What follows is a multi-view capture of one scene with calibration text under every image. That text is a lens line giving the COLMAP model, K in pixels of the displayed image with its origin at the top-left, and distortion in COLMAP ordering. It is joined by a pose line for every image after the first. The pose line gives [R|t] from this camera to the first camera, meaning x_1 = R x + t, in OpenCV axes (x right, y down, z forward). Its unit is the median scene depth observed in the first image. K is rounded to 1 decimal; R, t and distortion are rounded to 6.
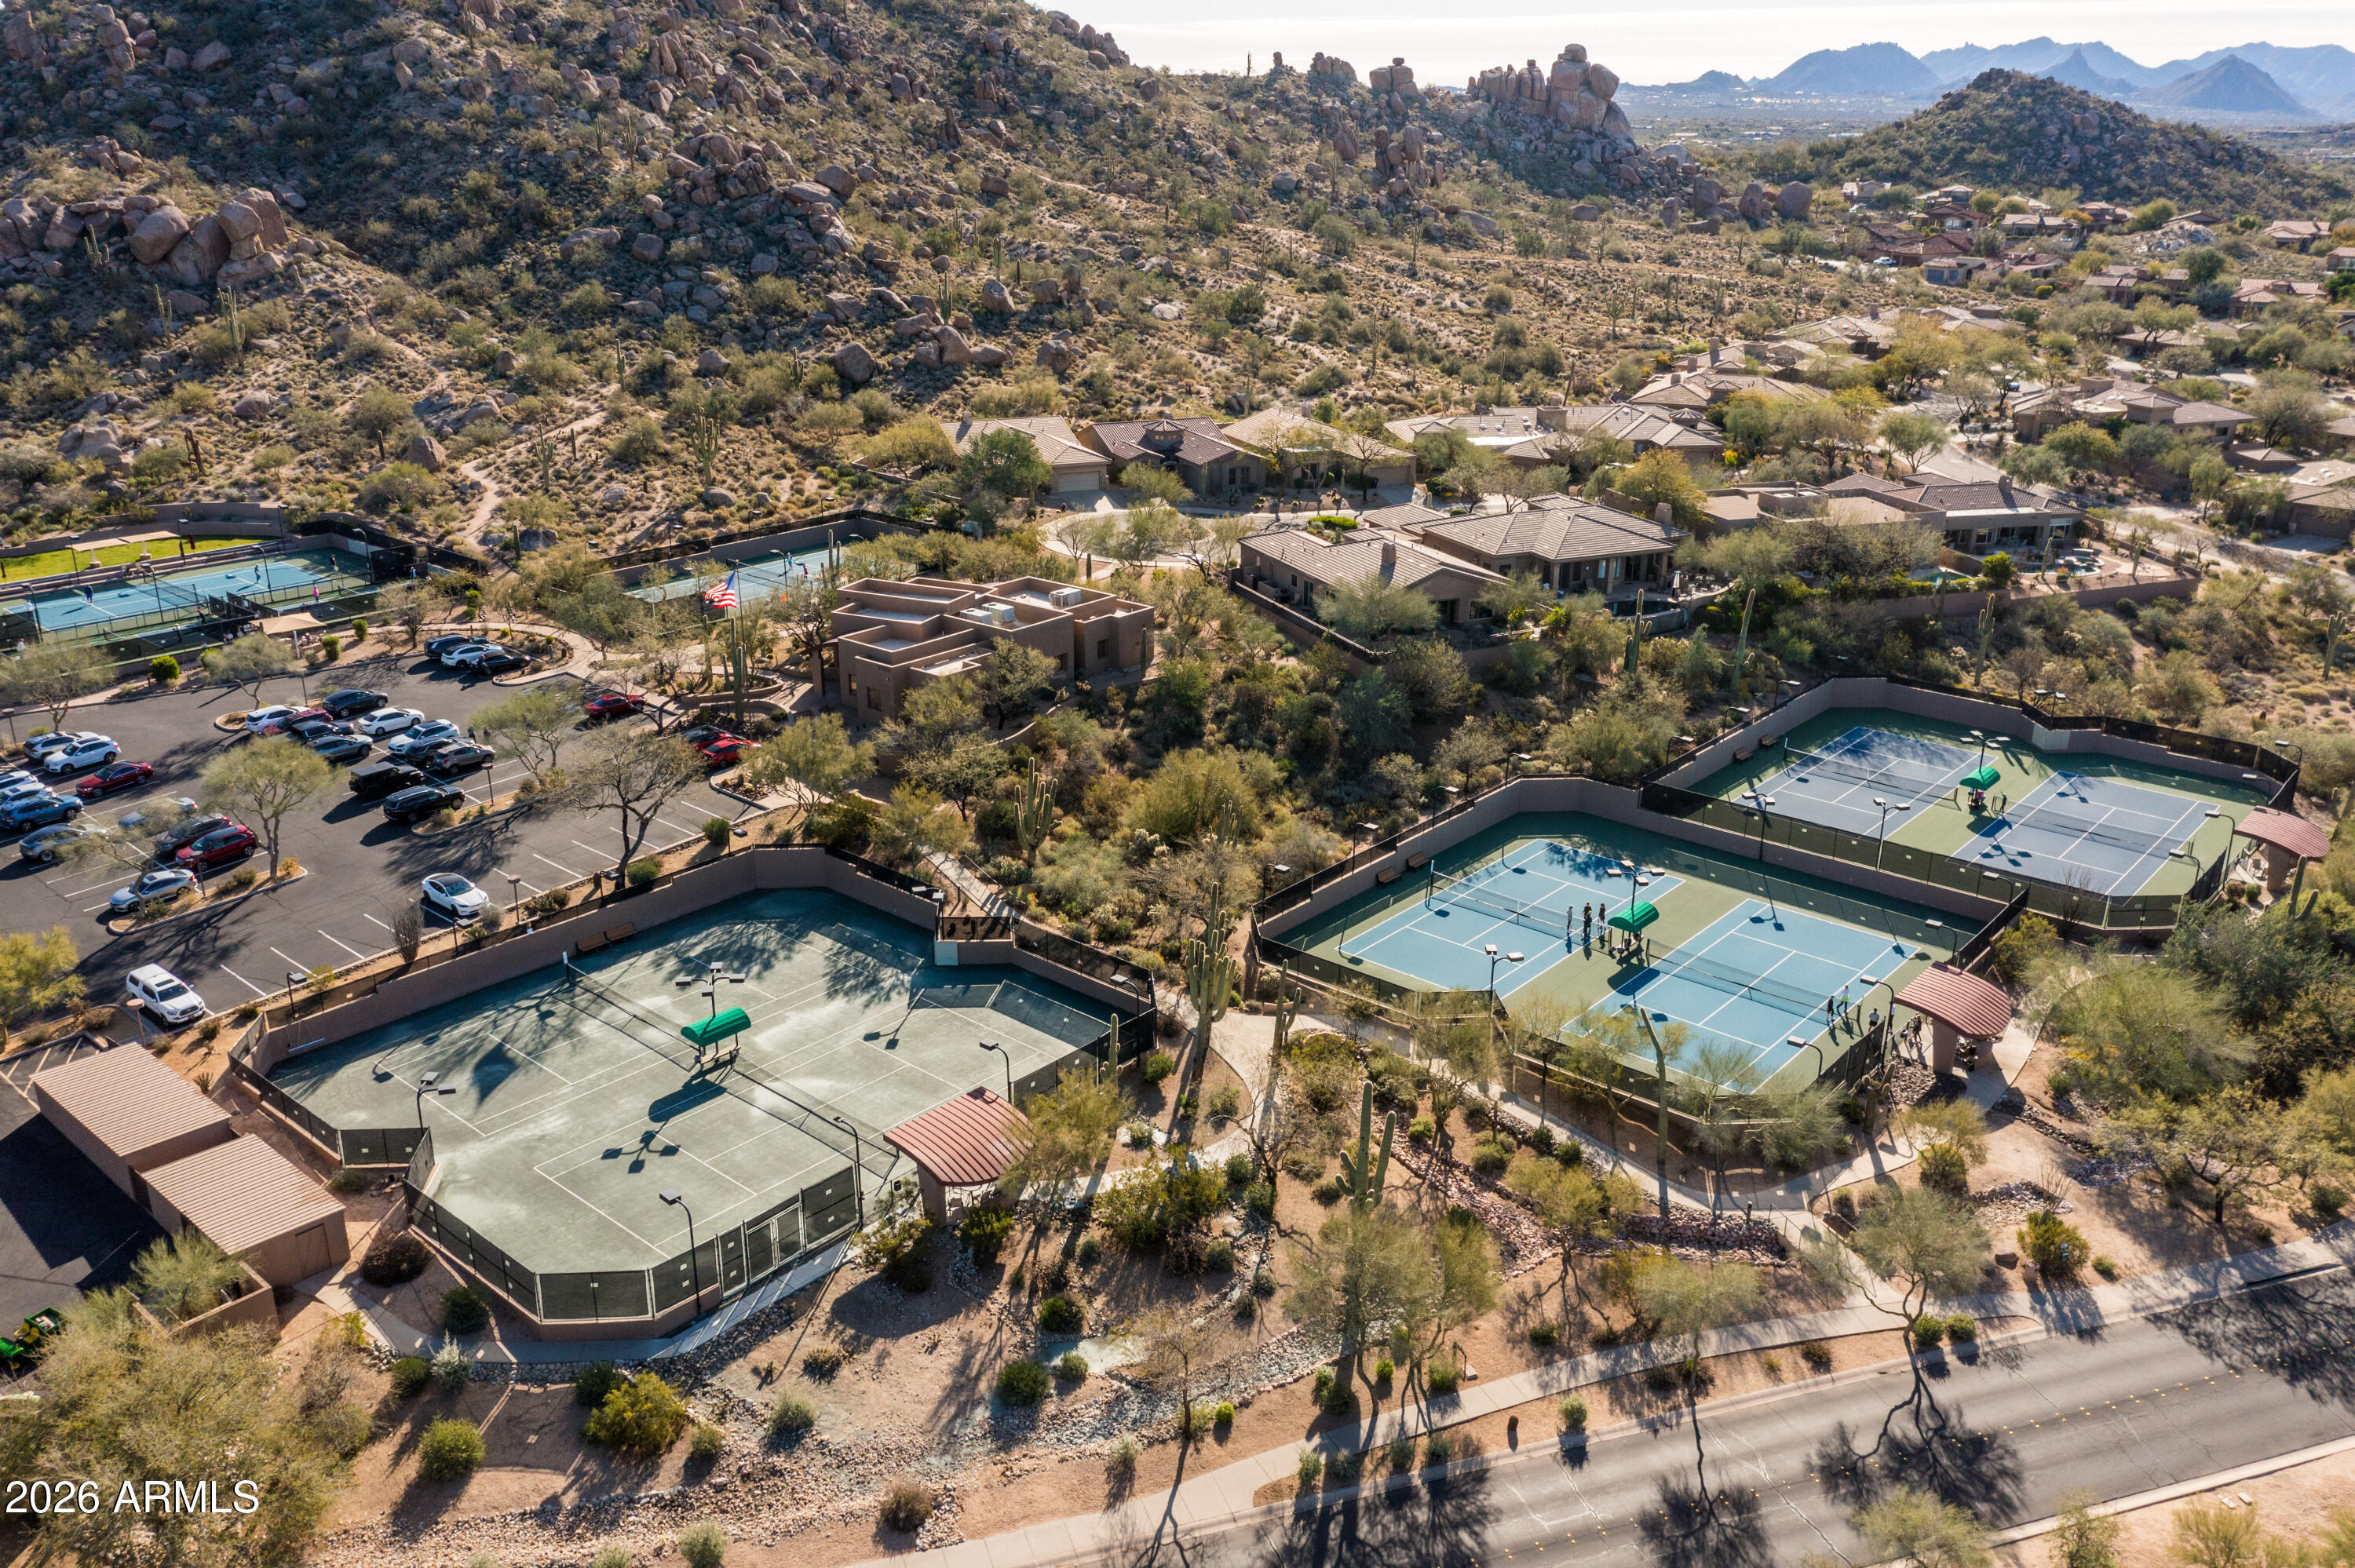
lens RADIAL K [[1865.5, 0, 1177.5], [0, 1865.5, 784.0], [0, 0, 1]] dist [0.010972, 0.007326]
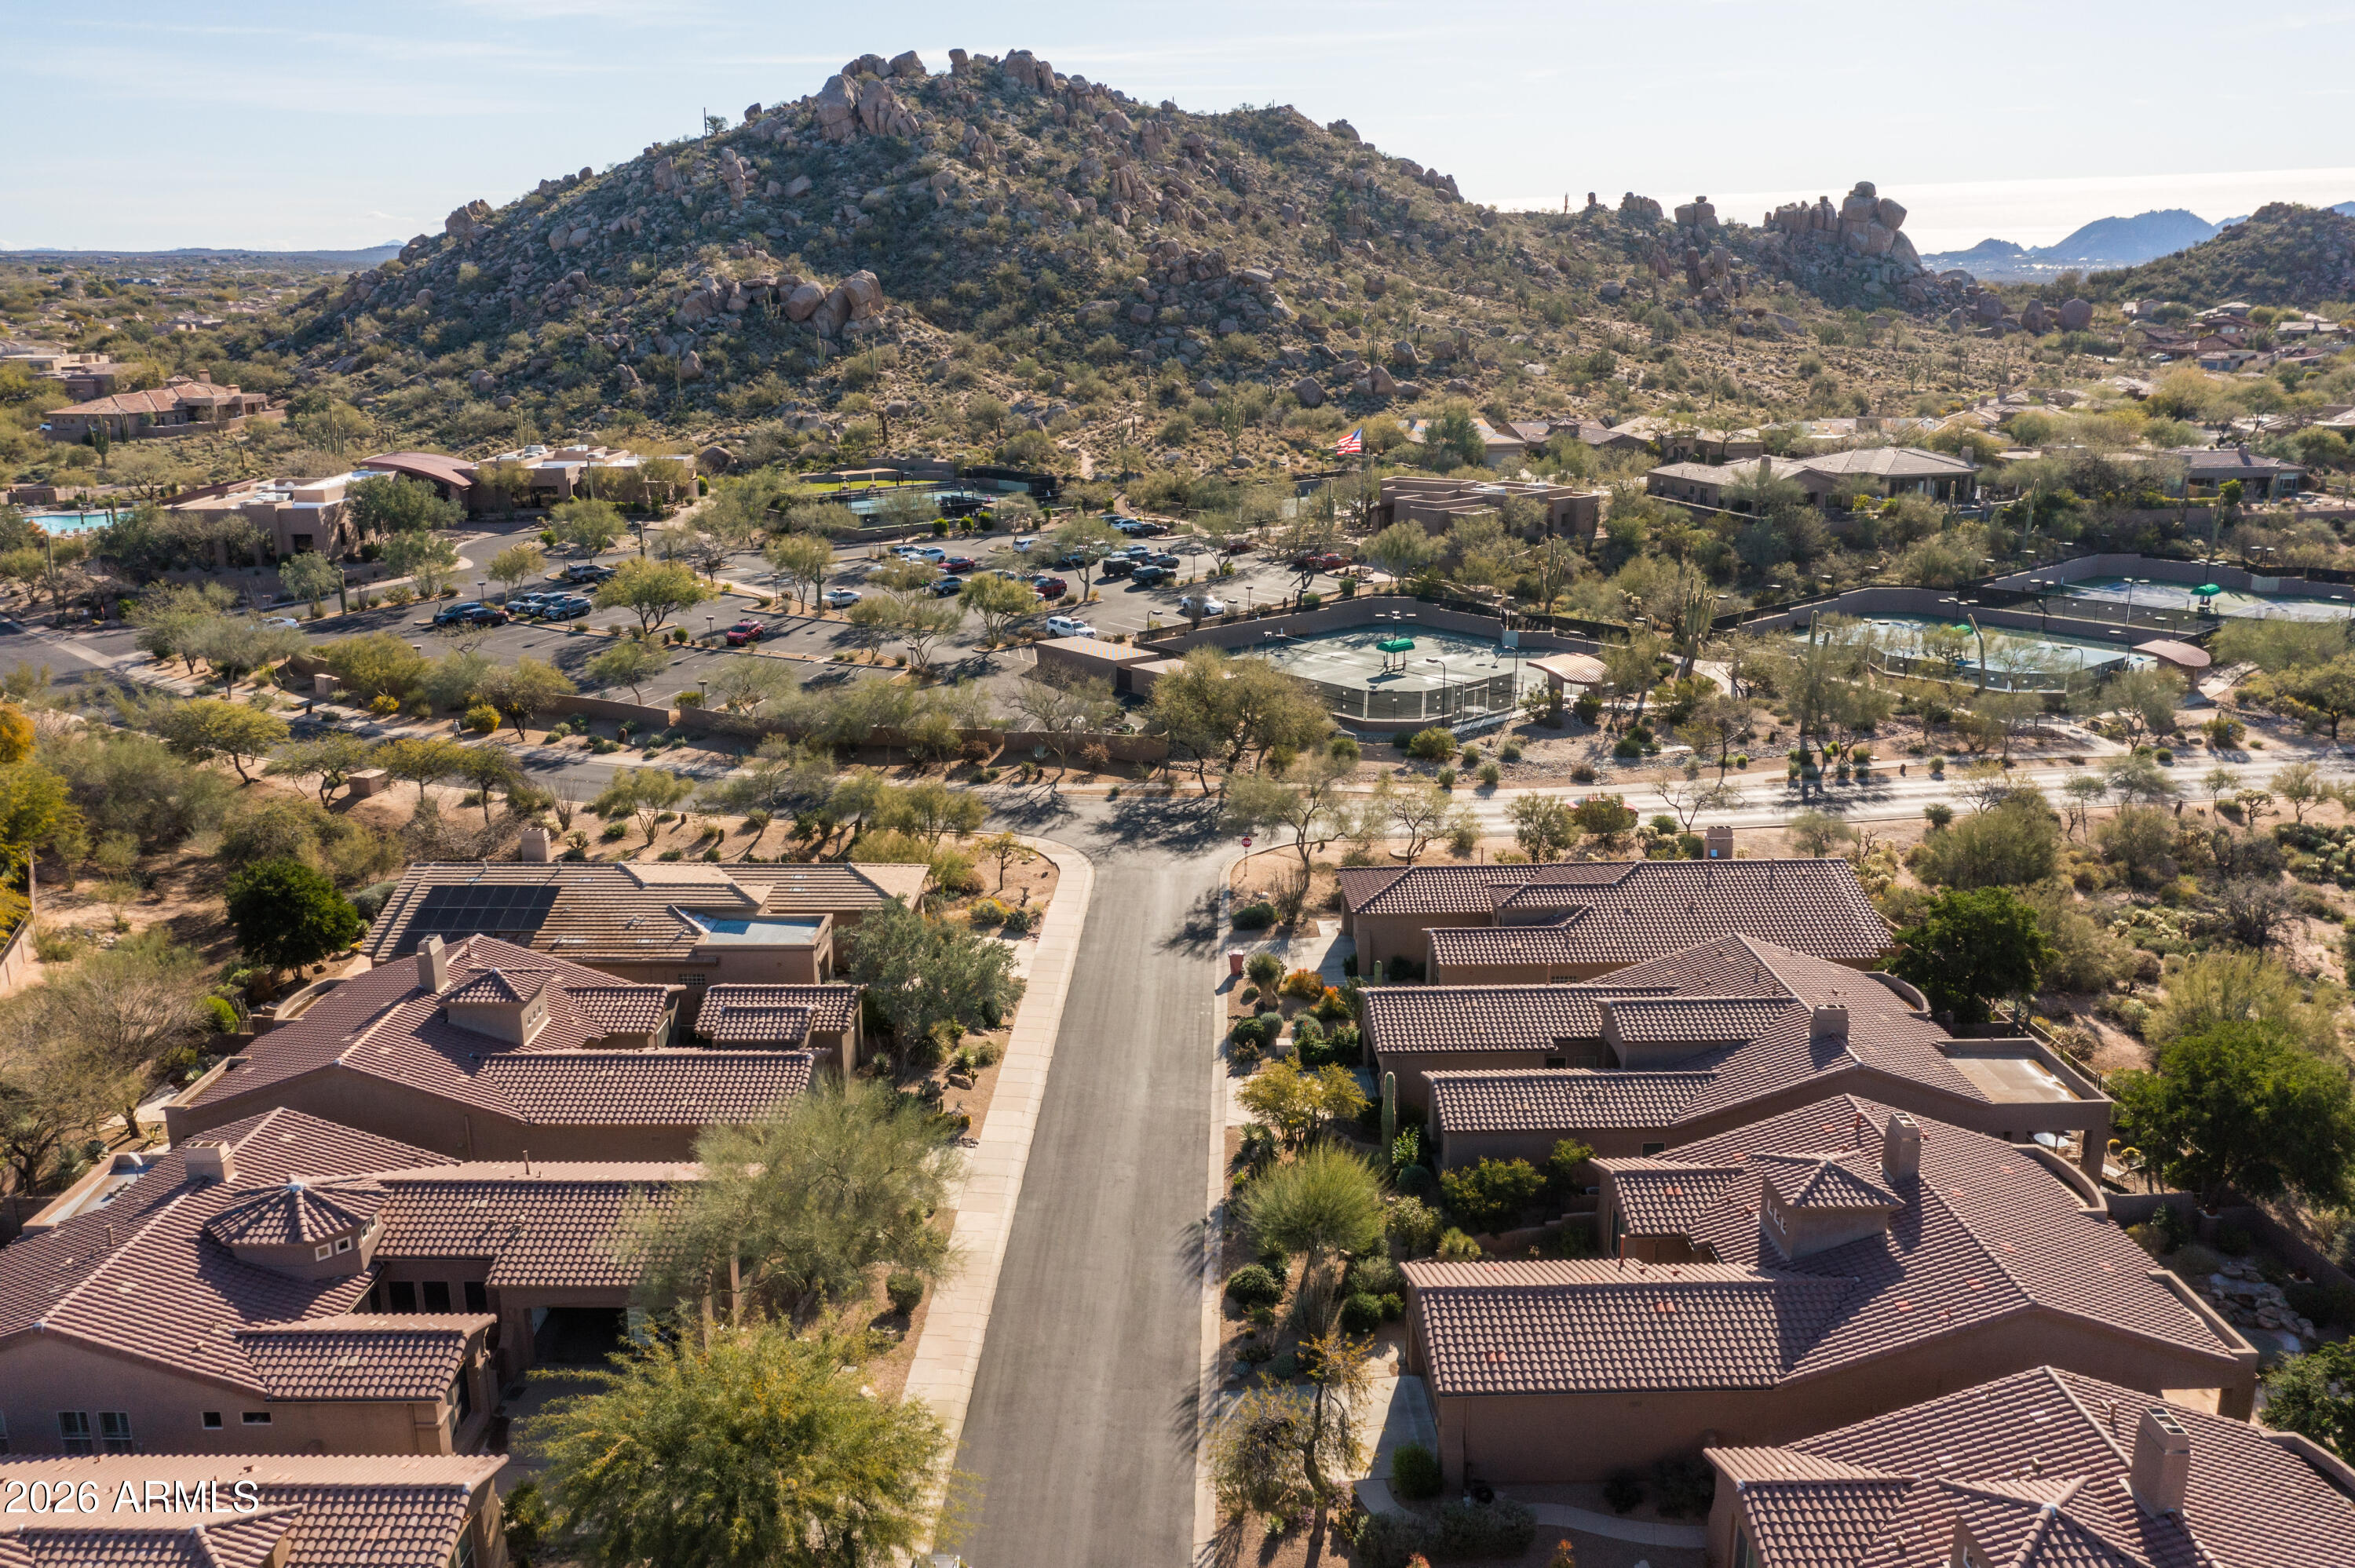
lens RADIAL K [[1865.5, 0, 1177.5], [0, 1865.5, 784.0], [0, 0, 1]] dist [0.010972, 0.007326]
pose [[0.991003, 0.024951, -0.131490, -0.066930], [-0.036248, 0.995787, -0.084231, 0.124777], [0.128835, 0.088239, 0.987732, -0.213439]]
